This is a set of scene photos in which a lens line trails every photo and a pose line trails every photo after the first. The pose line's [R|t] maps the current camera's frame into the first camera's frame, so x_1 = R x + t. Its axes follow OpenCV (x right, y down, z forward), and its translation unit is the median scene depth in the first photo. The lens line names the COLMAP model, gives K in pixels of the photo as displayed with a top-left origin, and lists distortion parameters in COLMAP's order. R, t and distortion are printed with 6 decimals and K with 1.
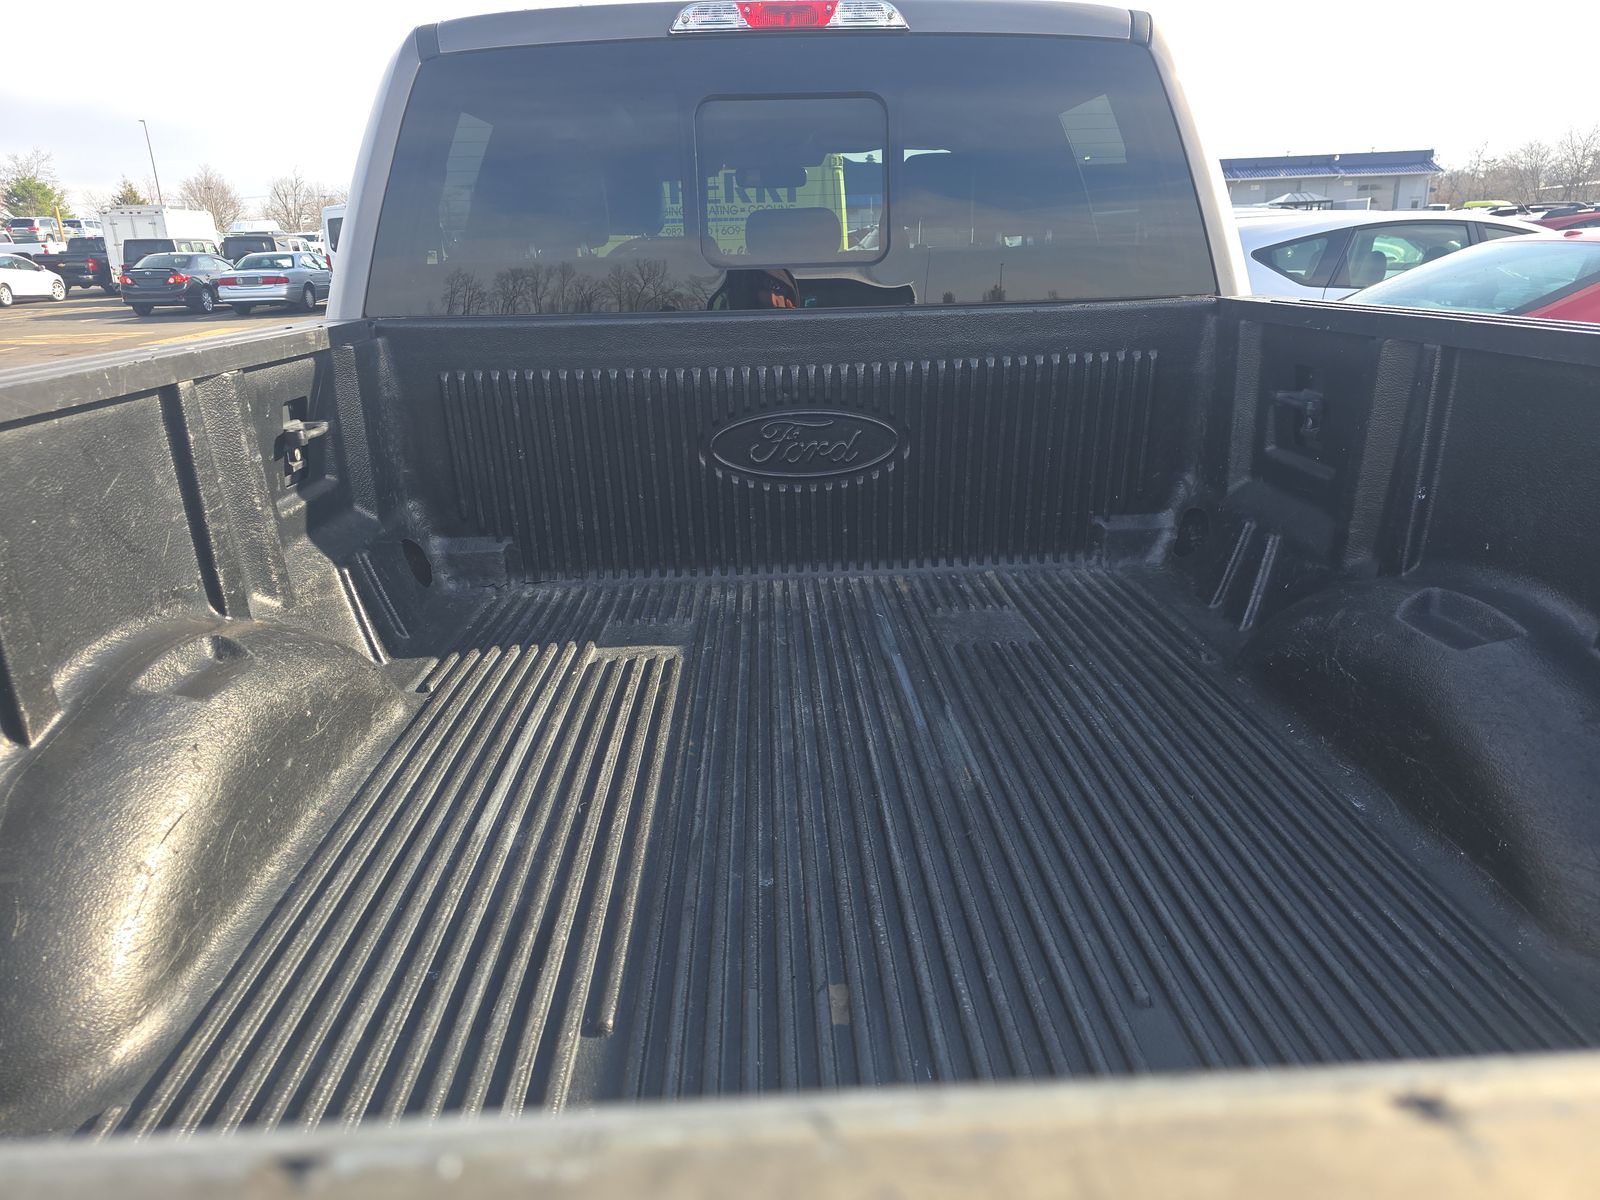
lens RADIAL K [[1064.7, 0, 806.3], [0, 1064.7, 609.4], [0, 0, 1]] dist [0.040361, -0.038159]
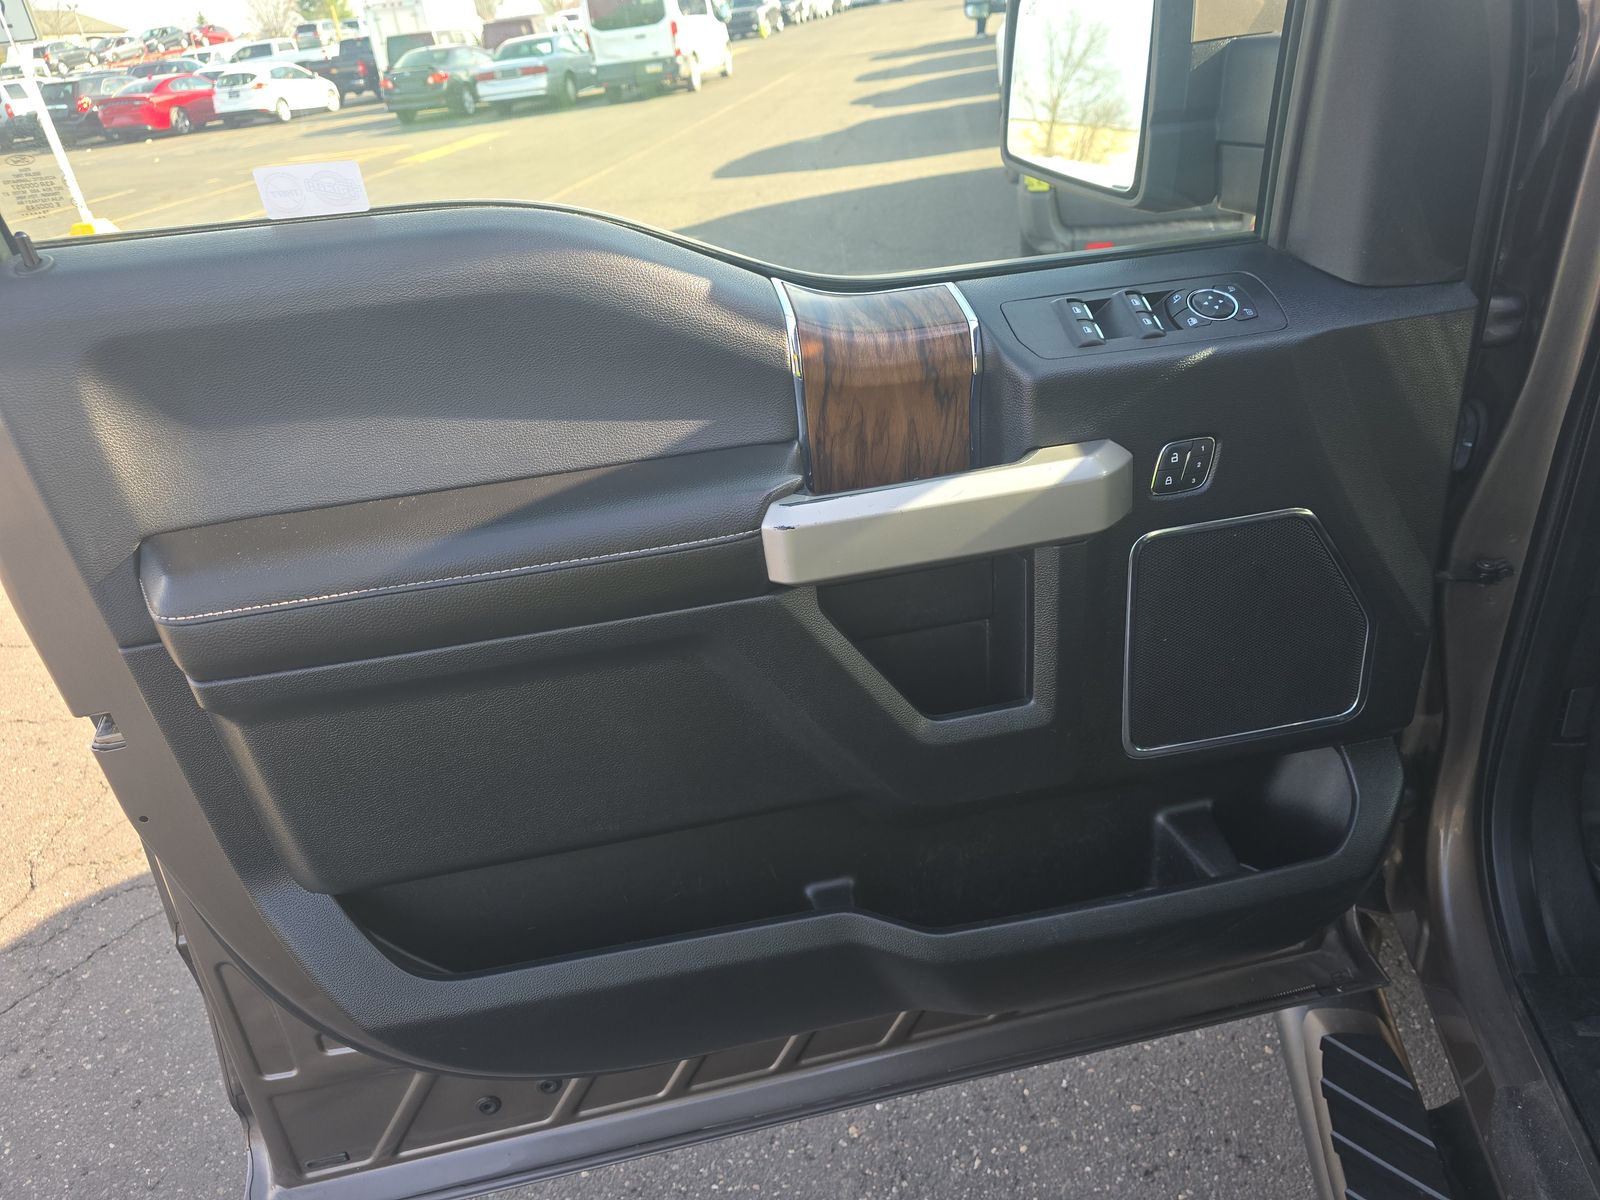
lens RADIAL K [[1064.7, 0, 806.3], [0, 1064.7, 609.4], [0, 0, 1]] dist [0.040361, -0.038159]
pose [[0.970857, 0.034122, -0.237219, -0.044515], [0.012960, 0.980889, 0.194135, -0.034360], [0.239310, -0.191552, 0.951861, 0.109345]]
